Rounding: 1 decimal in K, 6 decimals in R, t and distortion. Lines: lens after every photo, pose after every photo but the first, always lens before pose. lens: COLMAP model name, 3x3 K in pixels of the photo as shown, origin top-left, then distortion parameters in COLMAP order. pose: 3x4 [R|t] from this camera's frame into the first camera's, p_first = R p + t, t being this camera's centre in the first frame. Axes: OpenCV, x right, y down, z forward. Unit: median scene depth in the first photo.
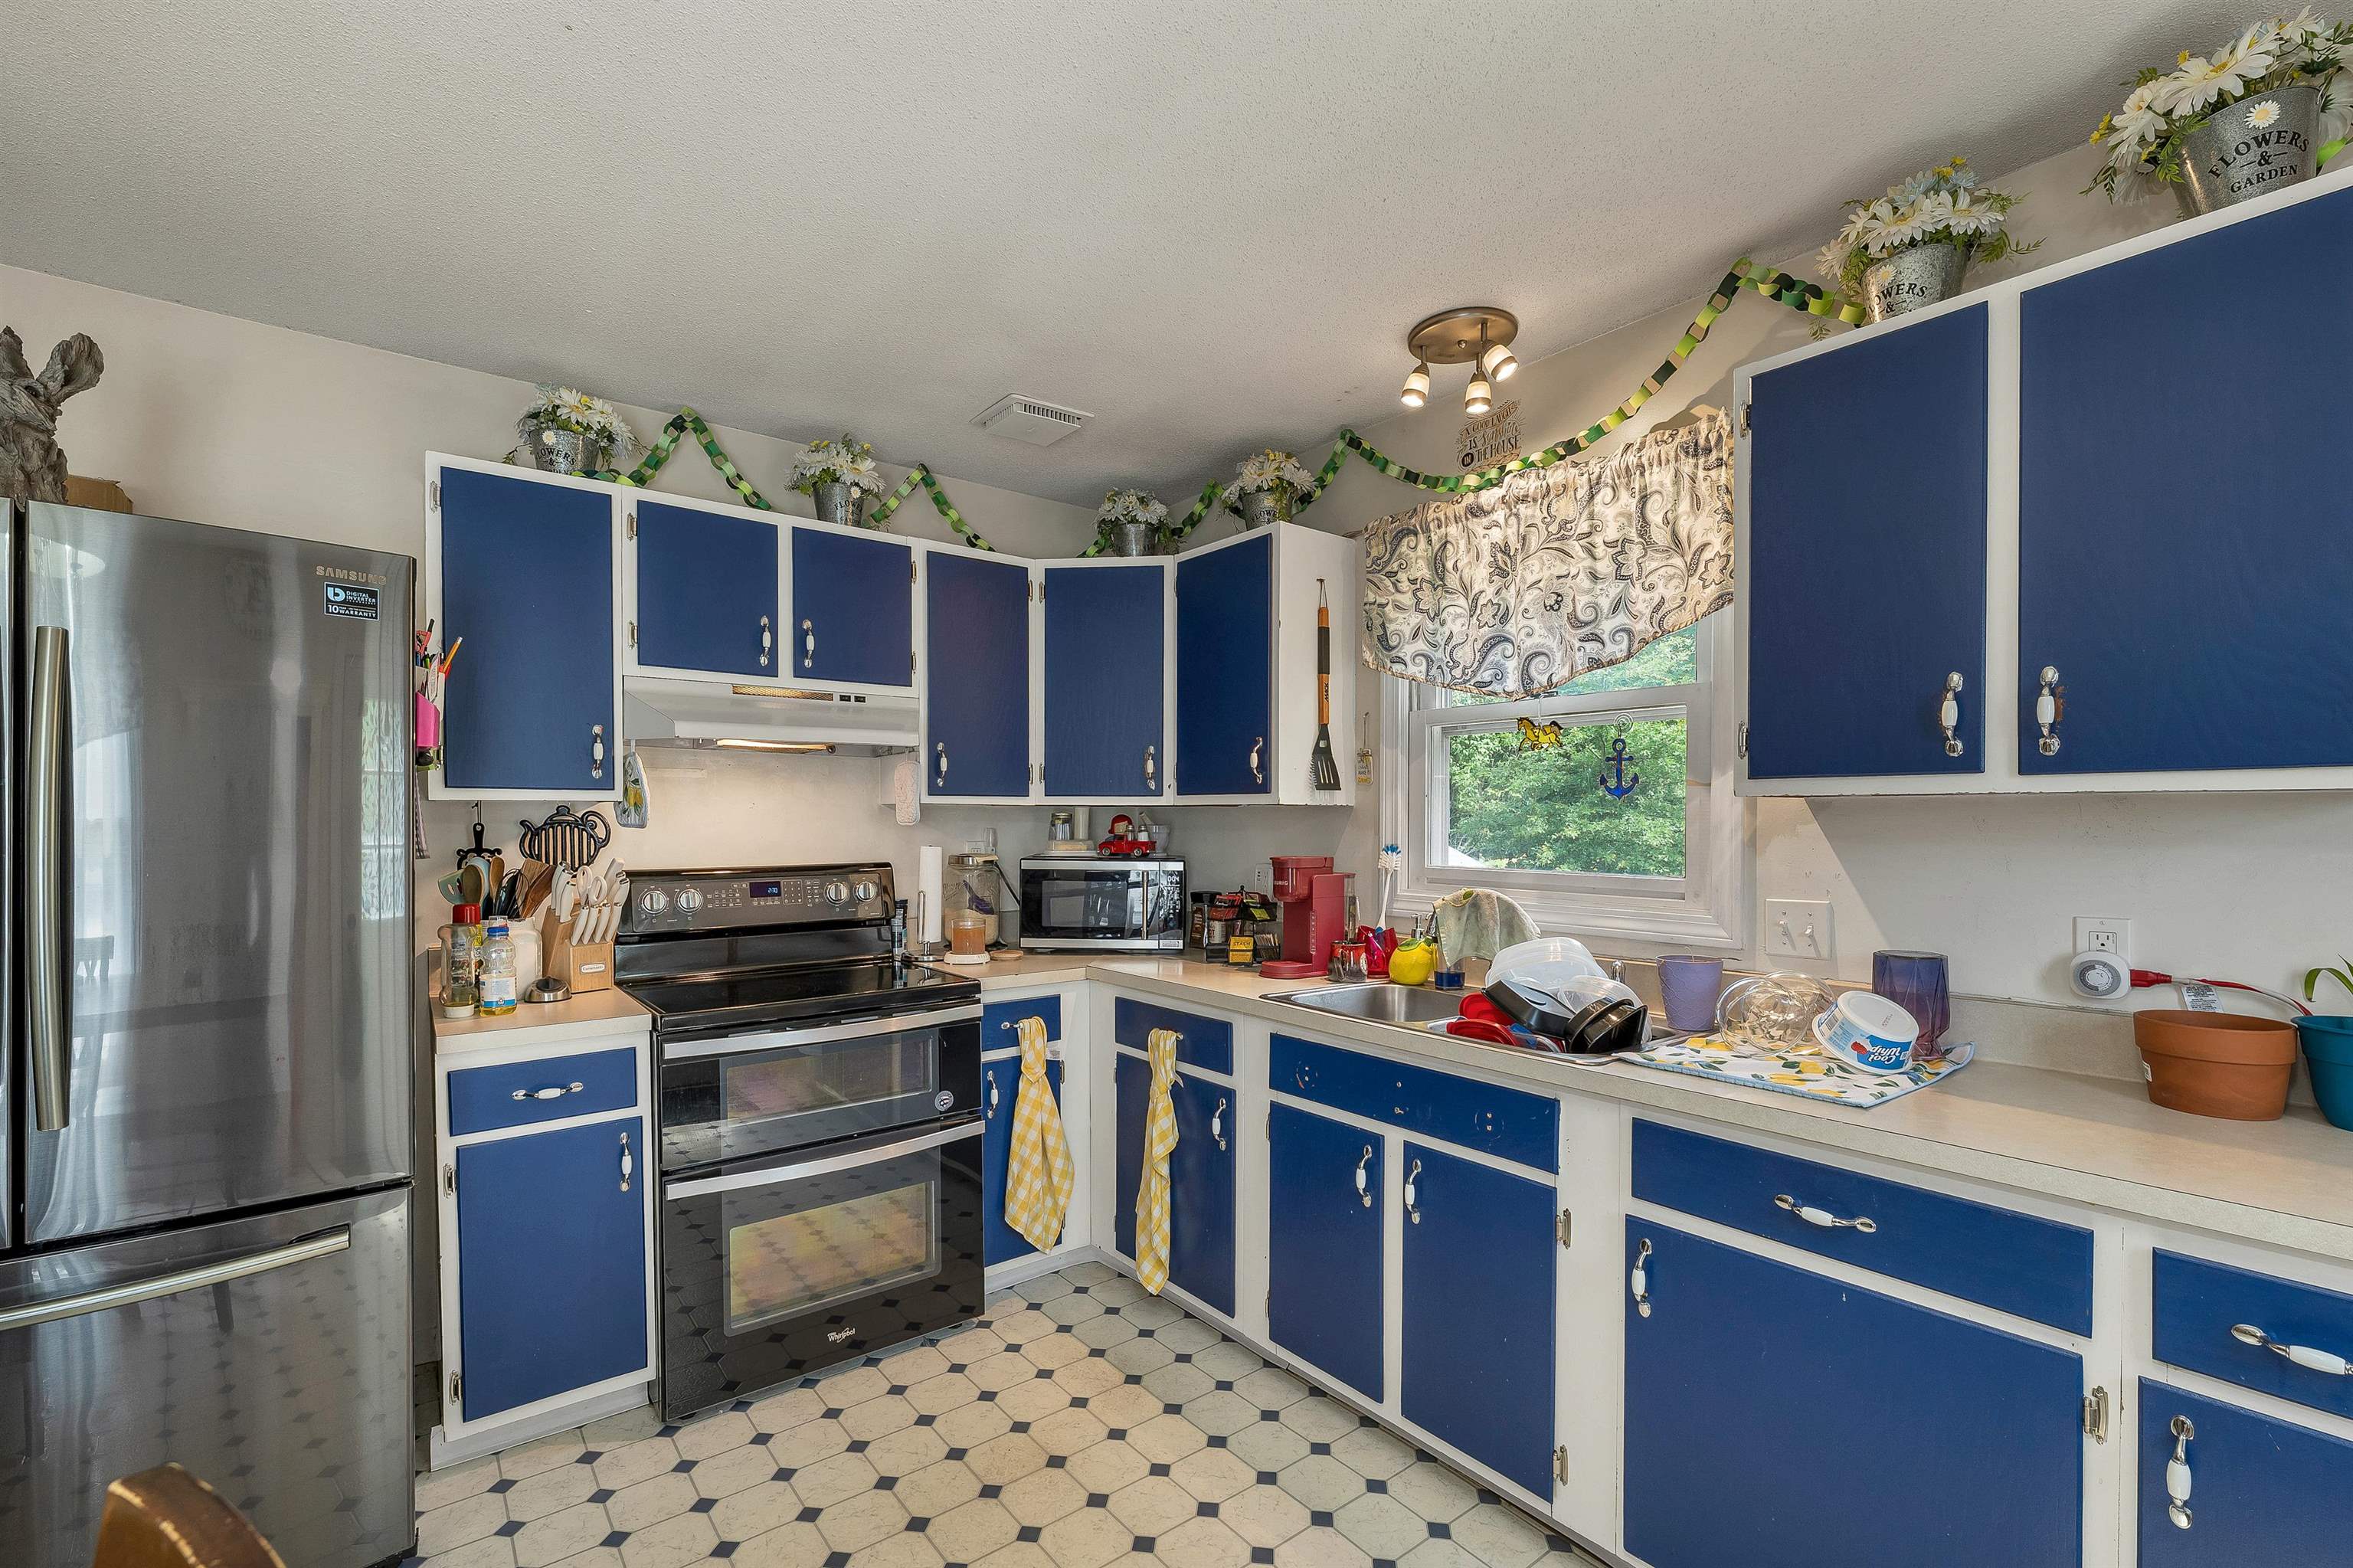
lens RADIAL K [[997.7, 0, 1183.4], [0, 997.7, 833.4], [0, 0, 1]] dist [0.000225, -0.000296]
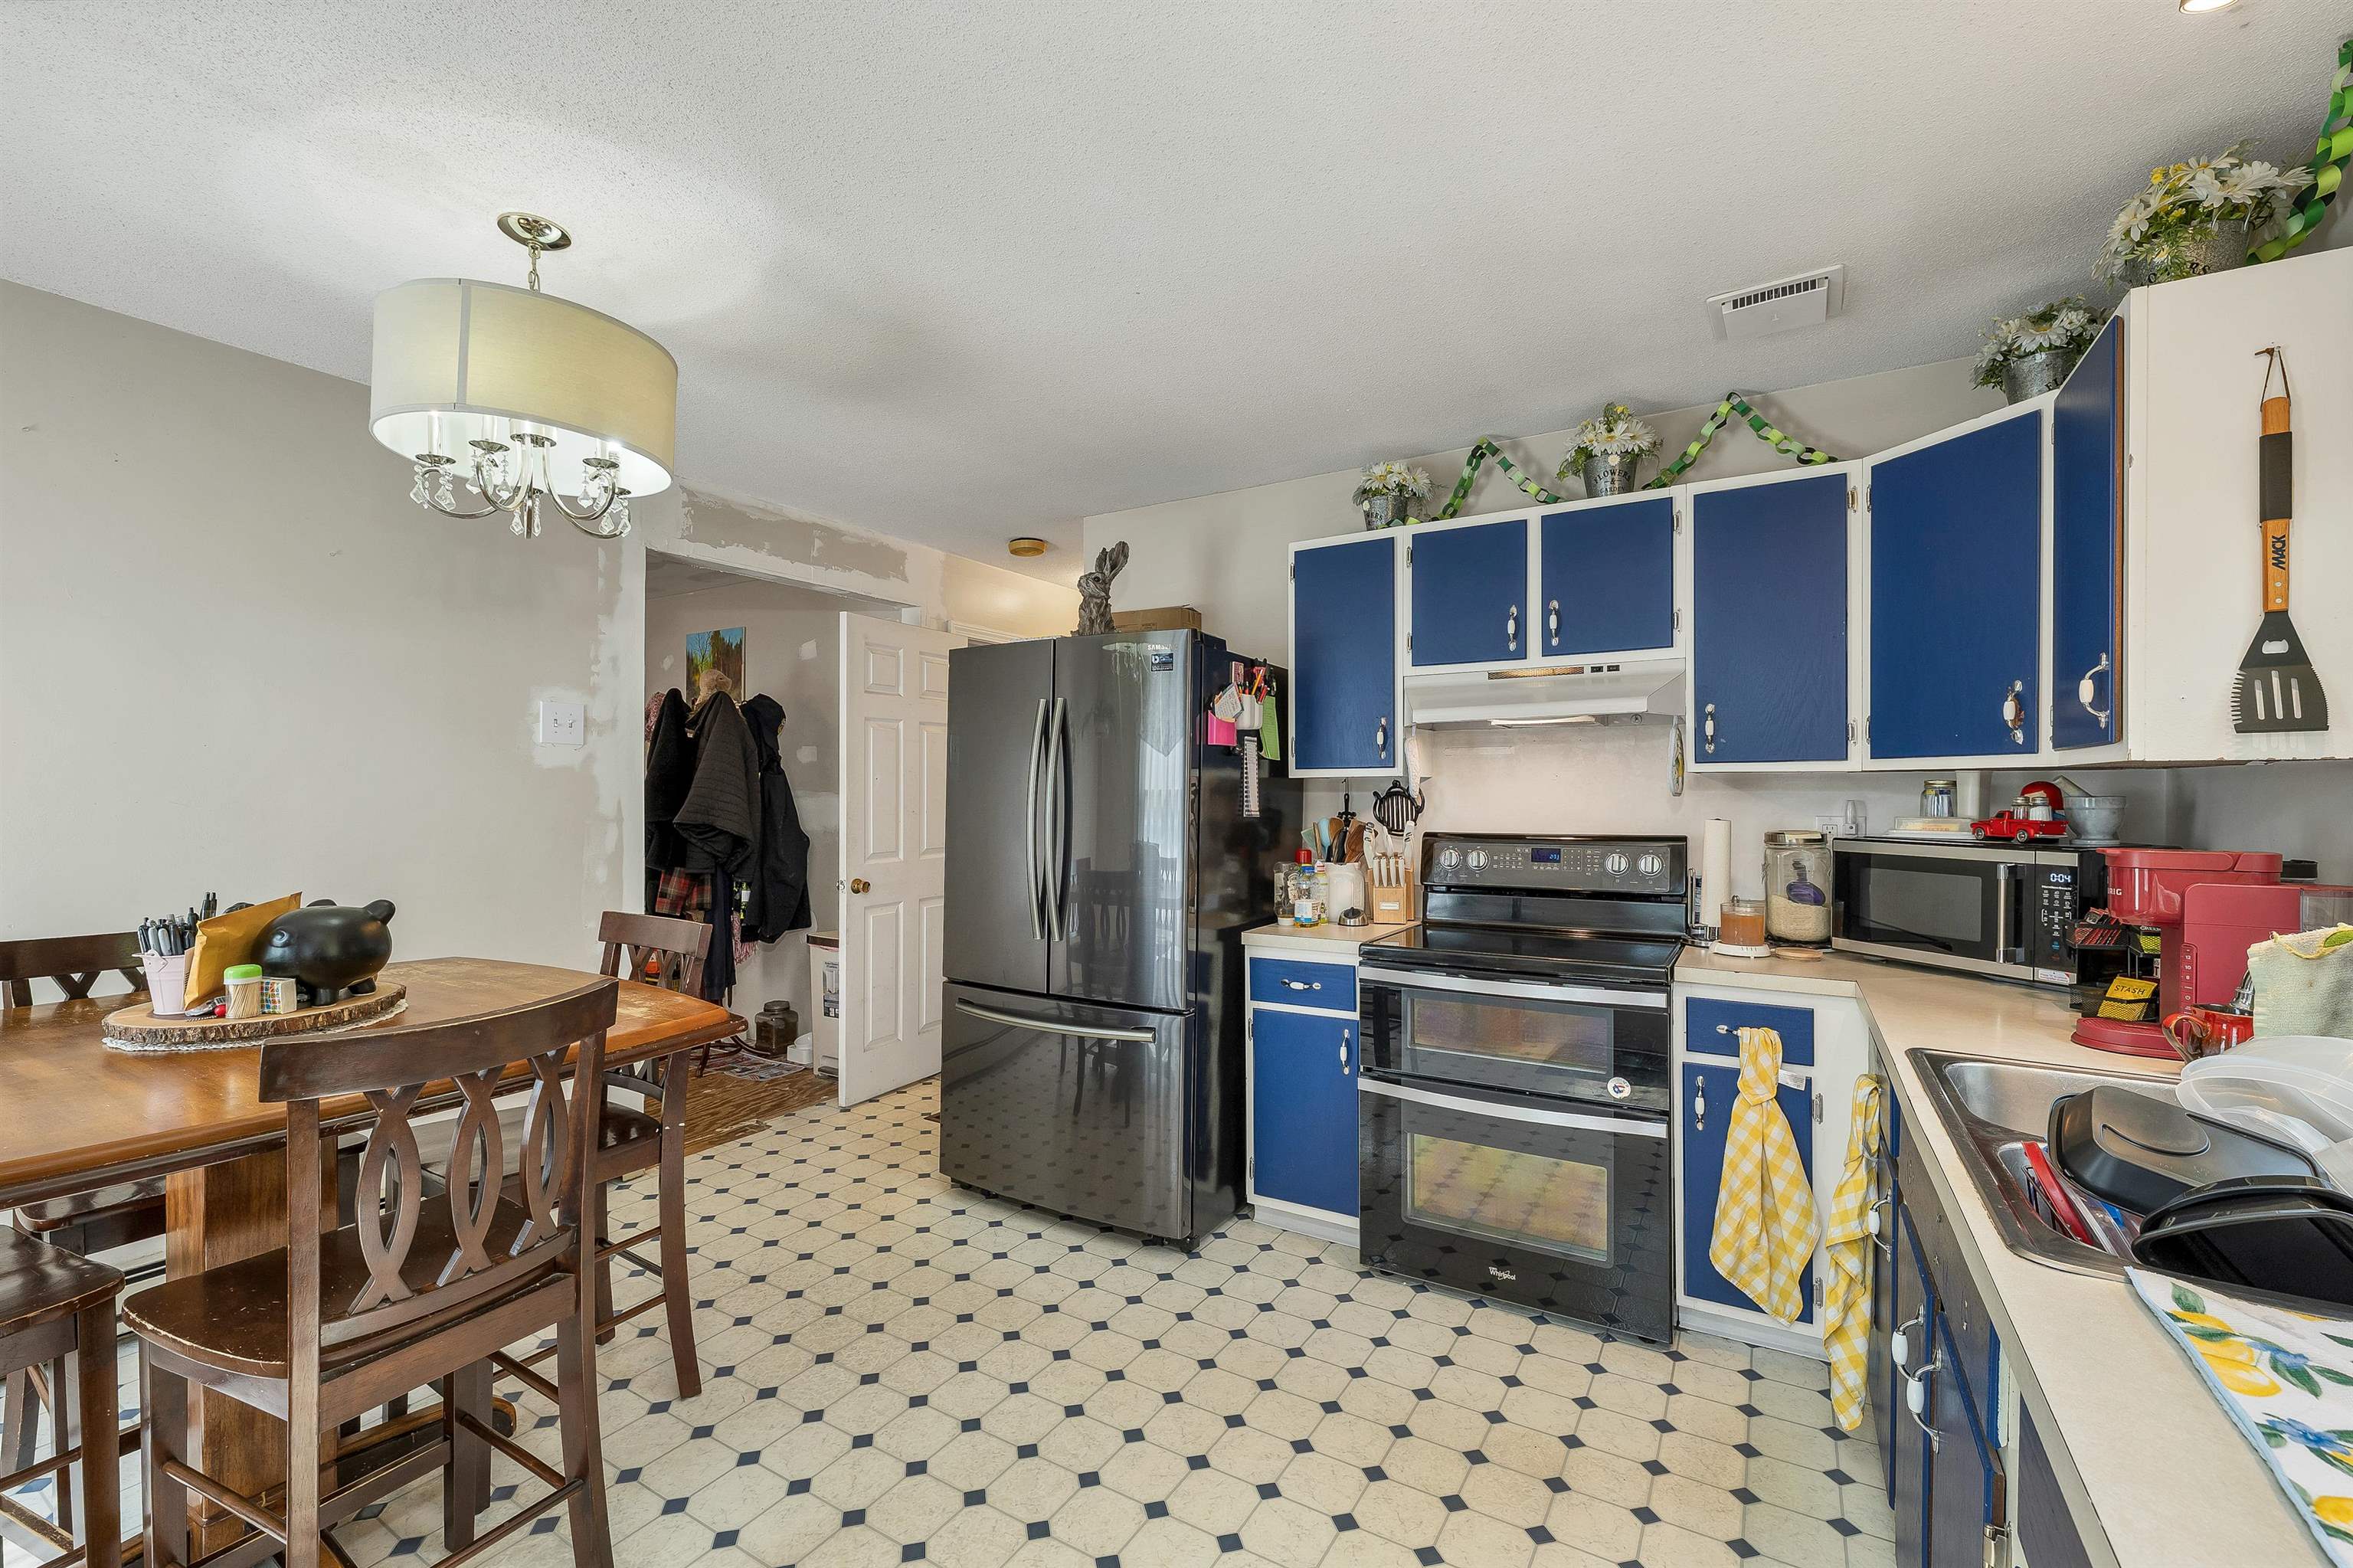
lens RADIAL K [[977.3, 0, 1156.8], [0, 977.3, 800.1], [0, 0, 1]] dist [0.000417, -0.000116]
pose [[0.357314, 0.004357, -0.933974, 0.432565], [-0.011968, 0.999928, 0.000086, 0.001377], [0.933908, 0.011147, 0.357341, 0.242411]]
